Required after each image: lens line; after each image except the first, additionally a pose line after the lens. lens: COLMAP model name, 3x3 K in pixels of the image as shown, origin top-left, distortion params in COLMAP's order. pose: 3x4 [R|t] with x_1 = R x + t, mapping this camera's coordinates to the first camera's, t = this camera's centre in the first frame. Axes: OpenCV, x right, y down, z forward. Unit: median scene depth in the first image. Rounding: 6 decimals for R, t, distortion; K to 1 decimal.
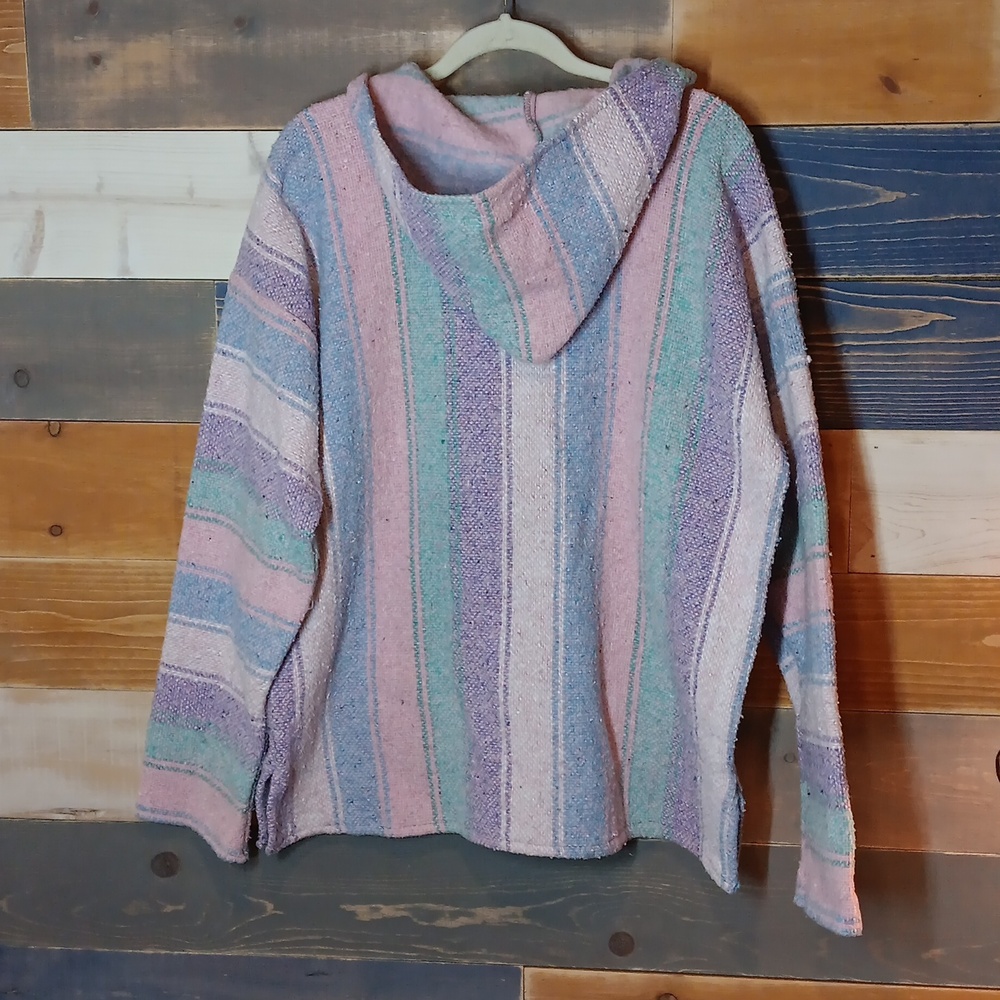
lens RADIAL K [[1709.5, 0, 506.9], [0, 1709.5, 500.6], [0, 0, 1]] dist [0.207716, -0.704531]
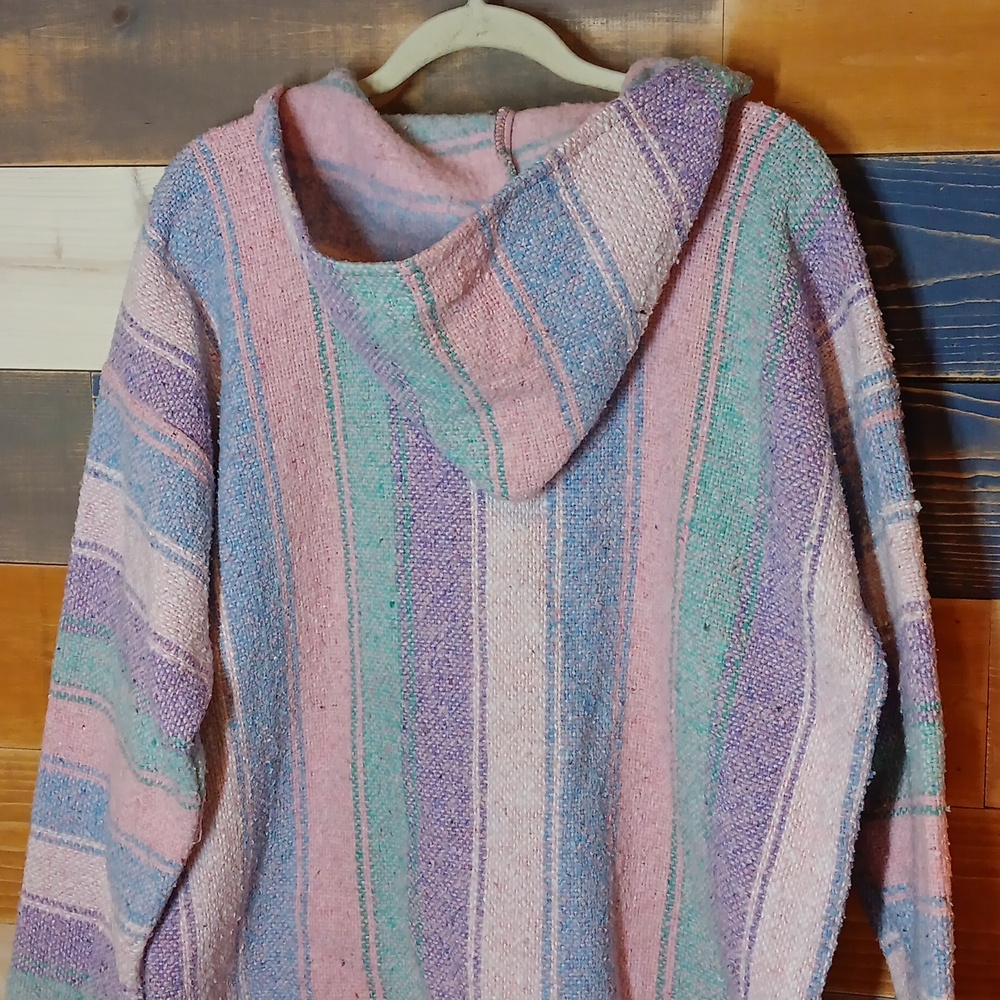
lens RADIAL K [[1709.5, 0, 506.9], [0, 1709.5, 500.6], [0, 0, 1]] dist [0.207716, -0.704531]
pose [[0.994584, 0.013833, -0.103007, 0.083131], [-0.015280, 0.999795, -0.013266, -0.069917], [0.102803, 0.014768, 0.994592, 0.311420]]
